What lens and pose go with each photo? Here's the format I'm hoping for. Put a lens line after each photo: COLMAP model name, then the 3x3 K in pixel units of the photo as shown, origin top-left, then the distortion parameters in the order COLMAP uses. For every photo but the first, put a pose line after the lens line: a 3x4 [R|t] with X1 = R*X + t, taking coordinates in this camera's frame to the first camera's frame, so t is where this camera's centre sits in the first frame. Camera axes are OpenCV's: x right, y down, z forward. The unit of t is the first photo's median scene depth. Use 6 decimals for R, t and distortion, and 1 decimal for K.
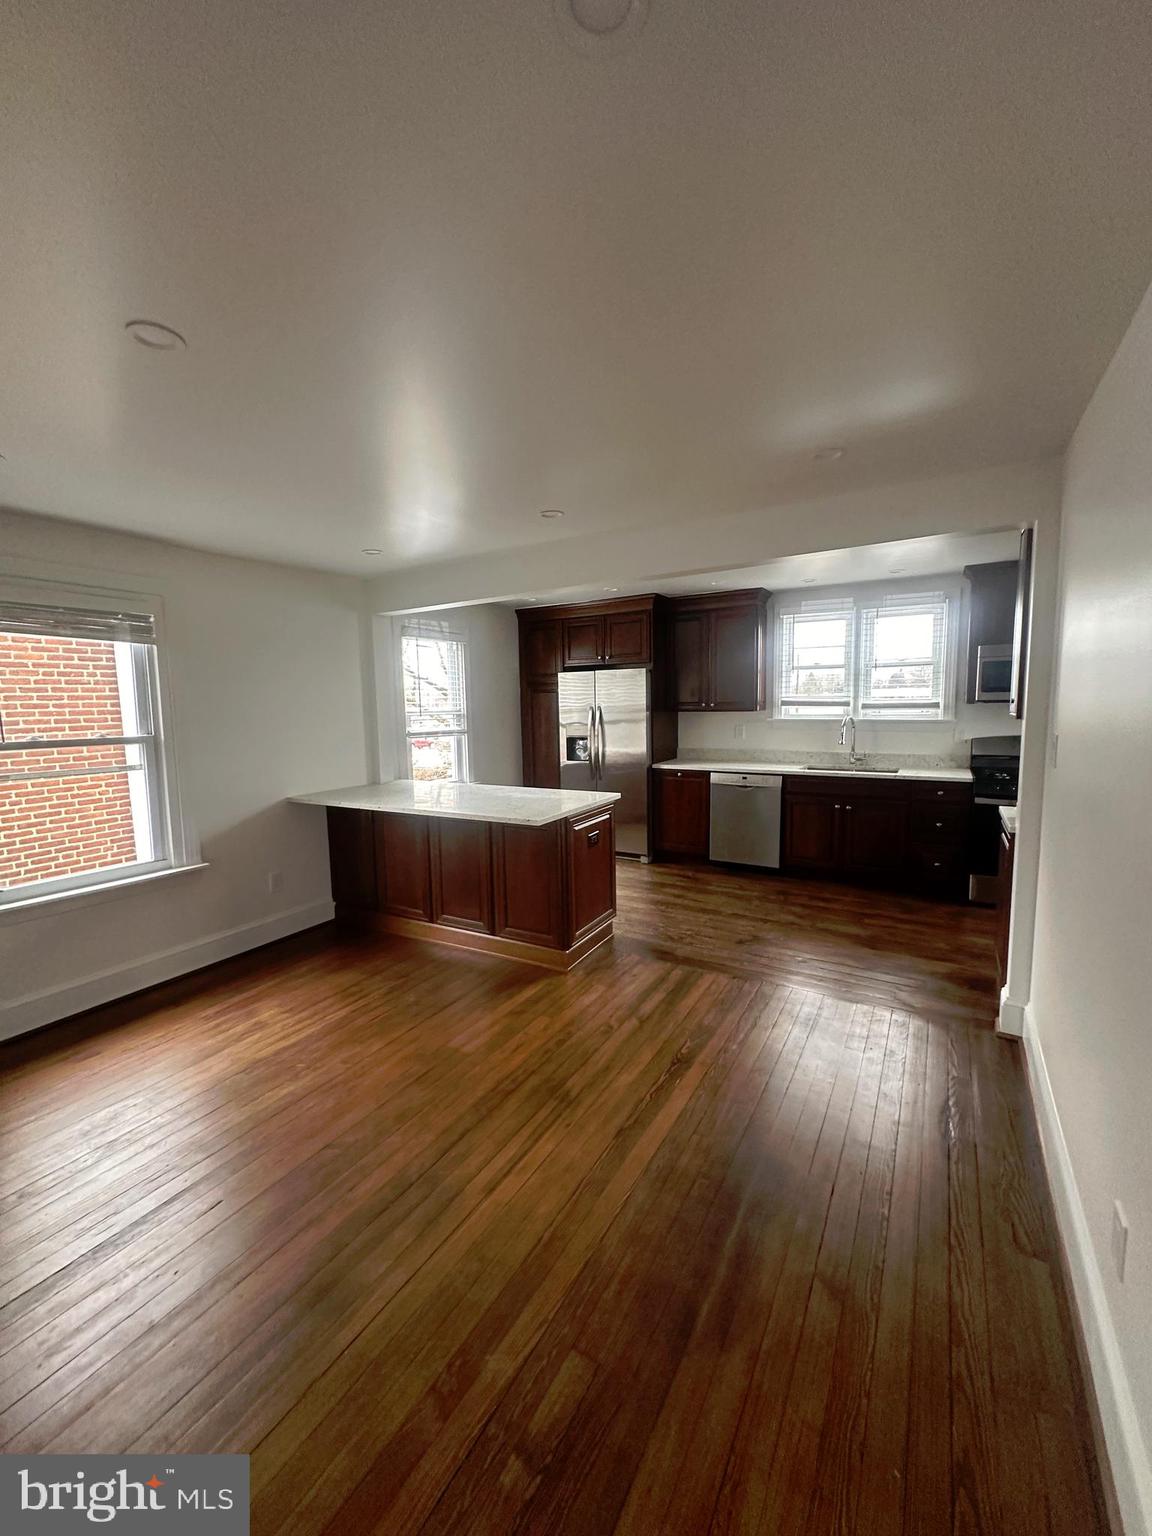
lens RADIAL K [[612.5, 0, 573.6], [0, 612.5, 763.9], [0, 0, 1]] dist [0.000191, 0.000261]
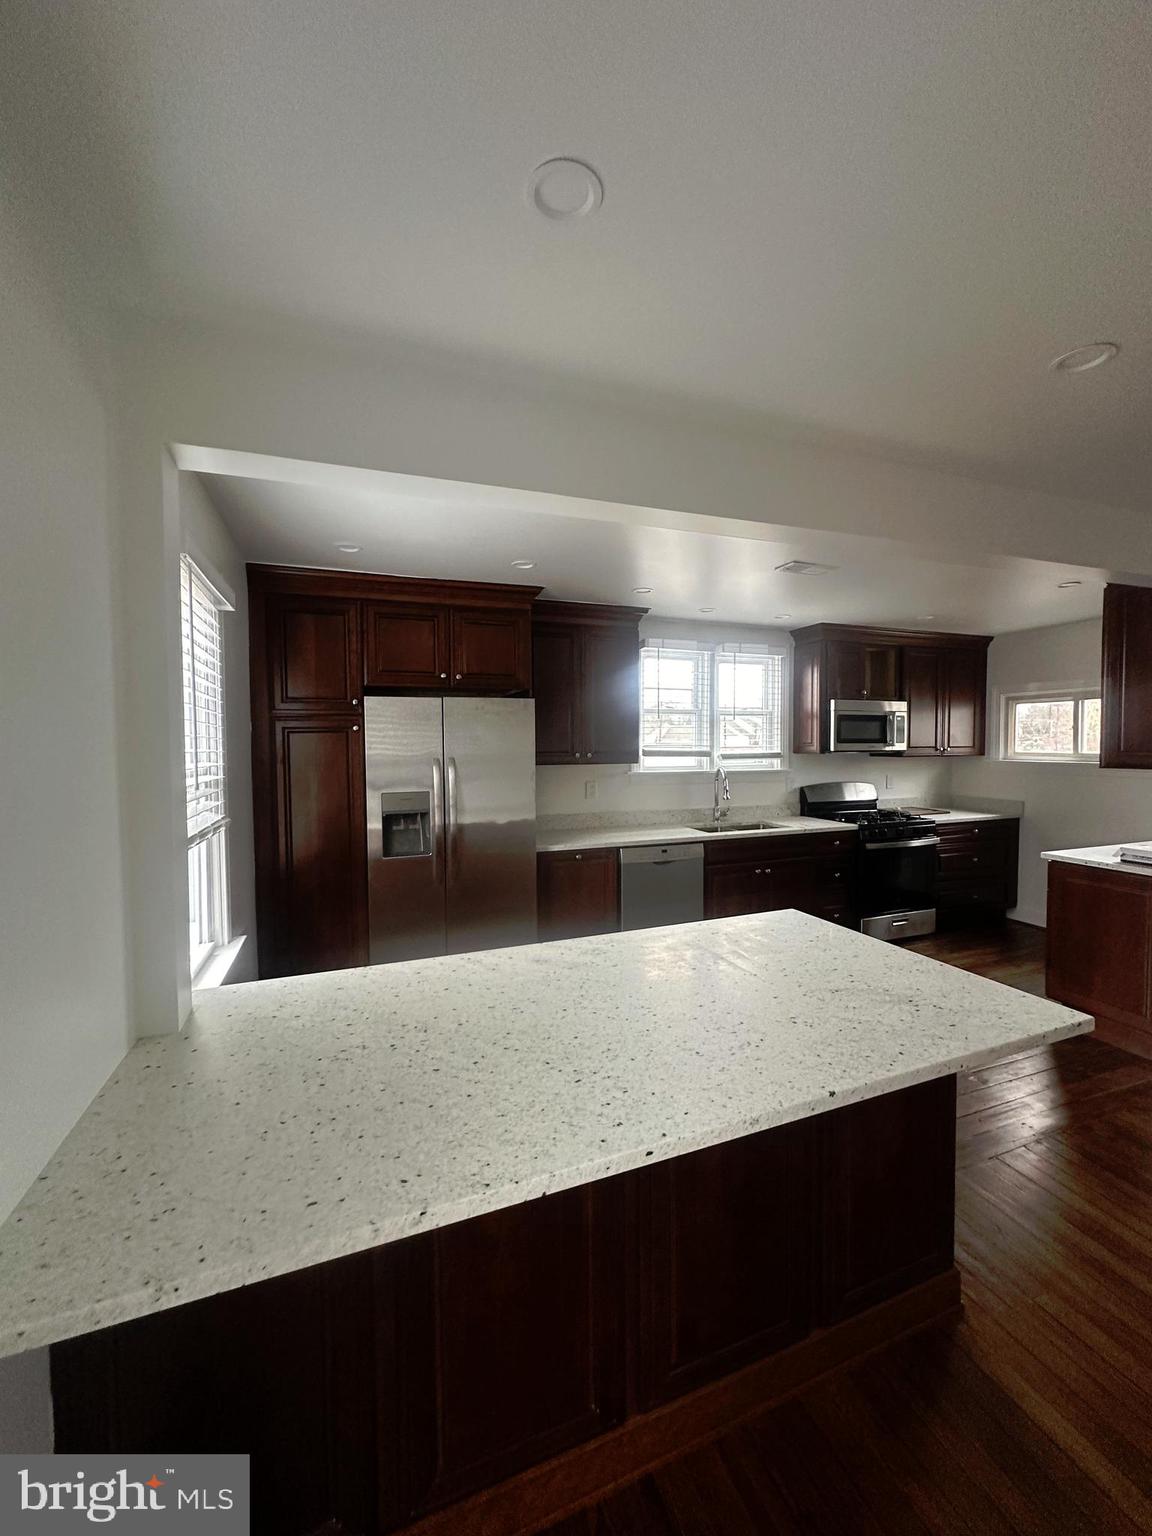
lens RADIAL K [[612.5, 0, 574.0], [0, 612.5, 766.8], [0, 0, 1]] dist [0.000191, 0.000261]
pose [[0.619256, -0.019669, 0.784942, -0.393557], [0.074833, 0.996614, -0.034064, -0.065946], [-0.781615, 0.079834, 0.618632, 0.623512]]
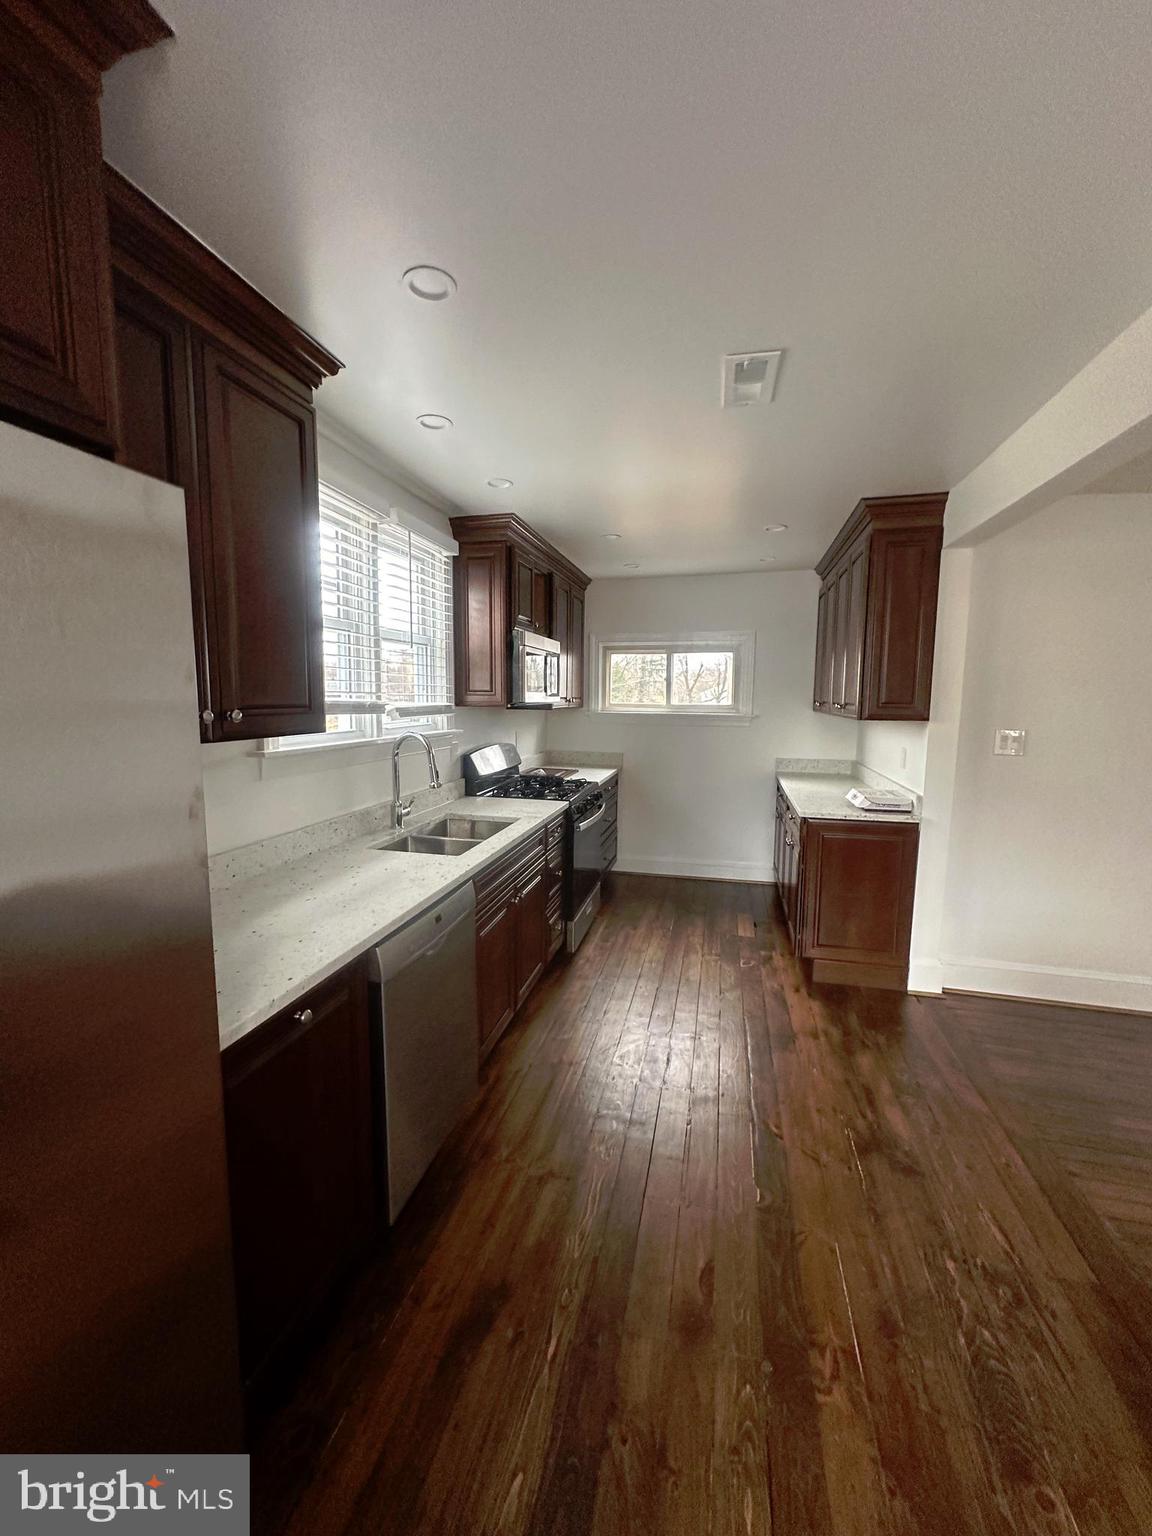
lens RADIAL K [[612.5, 0, 579.8], [0, 612.5, 766.4], [0, 0, 1]] dist [0.000191, 0.000261]
pose [[-0.303955, -0.097816, 0.947651, -0.074684], [0.093403, 0.986863, 0.131822, -0.105613], [-0.948097, 0.128581, -0.290826, 1.036045]]
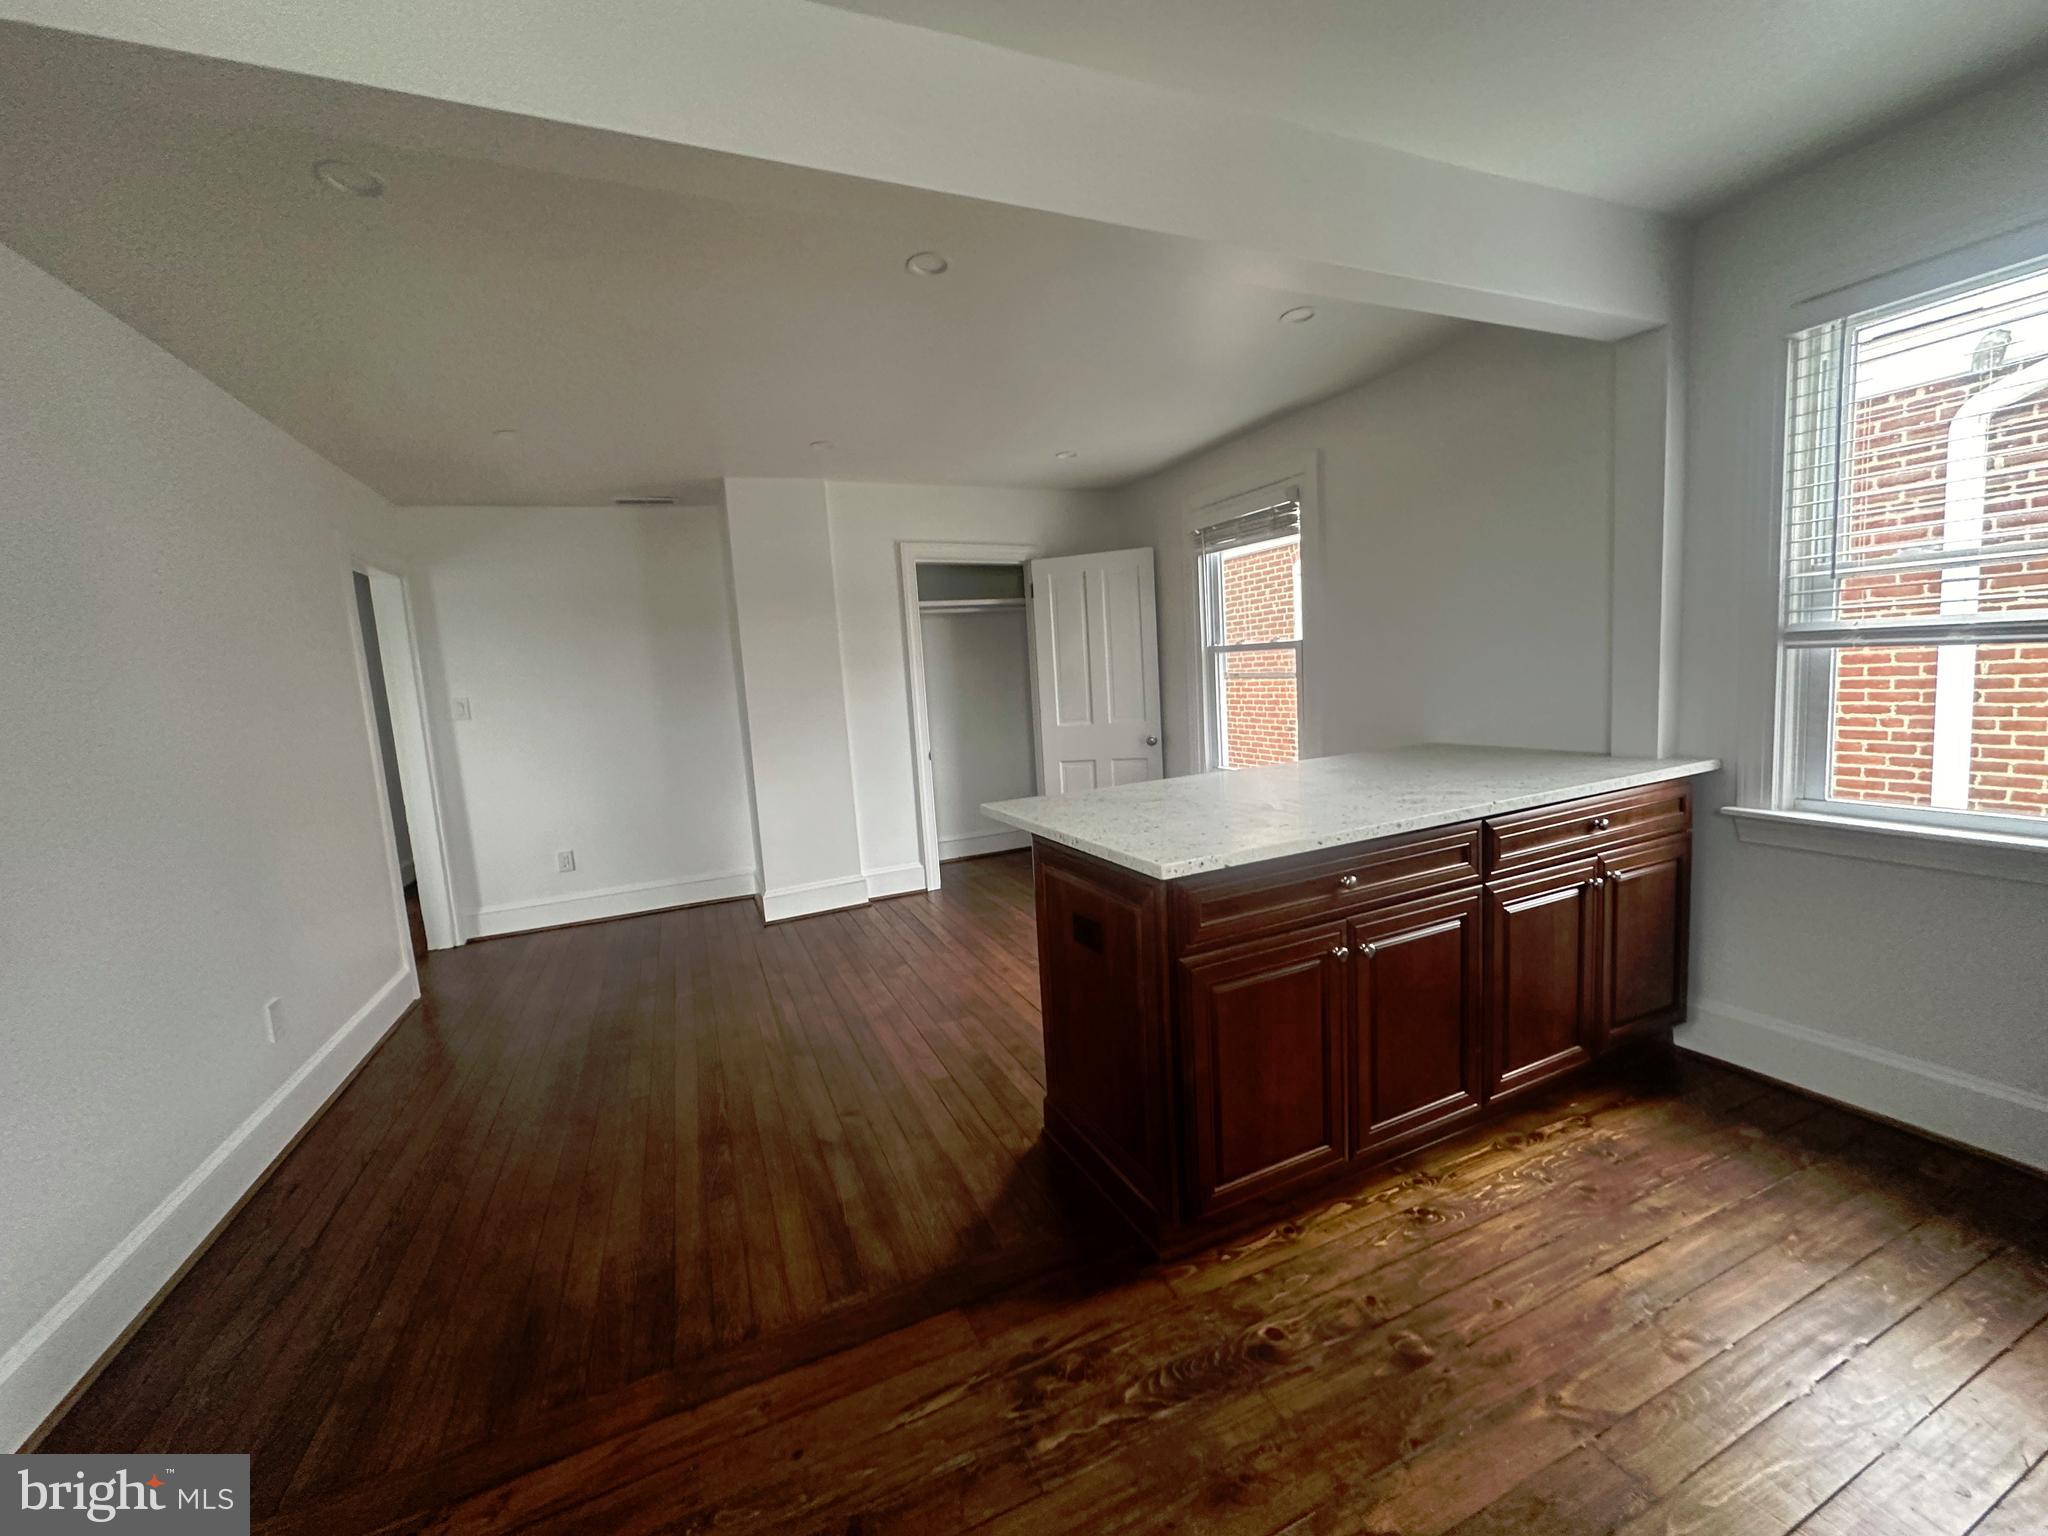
lens RADIAL K [[816.6, 0, 1027.1], [0, 816.6, 761.8], [0, 0, 1]] dist [0.000191, 0.000261]
pose [[-0.576793, 0.150388, -0.802928, 0.340197], [-0.005957, 0.982107, 0.188227, -0.062441], [0.816868, 0.113351, -0.565577, 0.913503]]
